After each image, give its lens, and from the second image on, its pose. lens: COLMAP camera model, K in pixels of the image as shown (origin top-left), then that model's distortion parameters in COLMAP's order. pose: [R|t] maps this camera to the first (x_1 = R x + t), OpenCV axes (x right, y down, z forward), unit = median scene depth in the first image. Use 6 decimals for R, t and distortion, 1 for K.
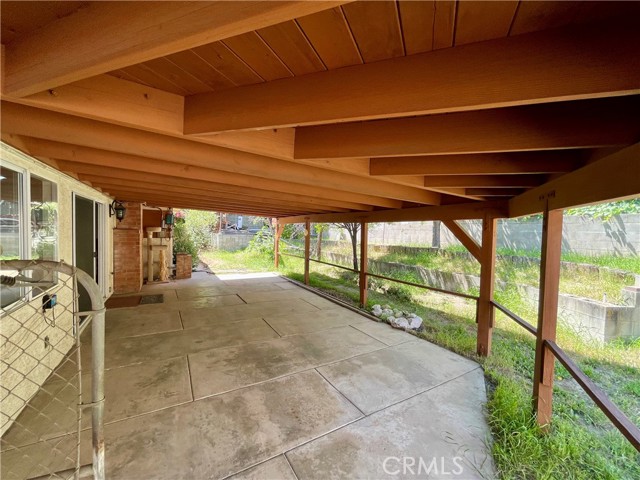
lens RADIAL K [[261.4, 0, 317.8], [0, 261.4, 237.6], [0, 0, 1]] dist [-0.002303, 0.000895]
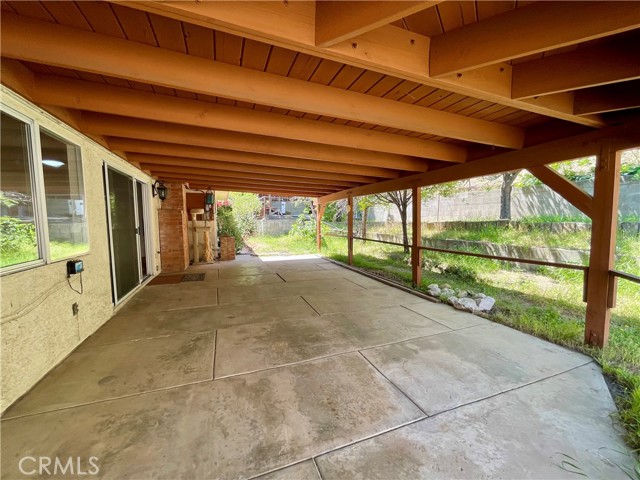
lens RADIAL K [[261.4, 0, 317.8], [0, 261.4, 237.6], [0, 0, 1]] dist [-0.002303, 0.000895]
pose [[0.984355, -0.024334, -0.174510, 0.013340], [0.031171, 0.998846, 0.036545, 0.098916], [0.173420, -0.041413, 0.983977, 0.166596]]
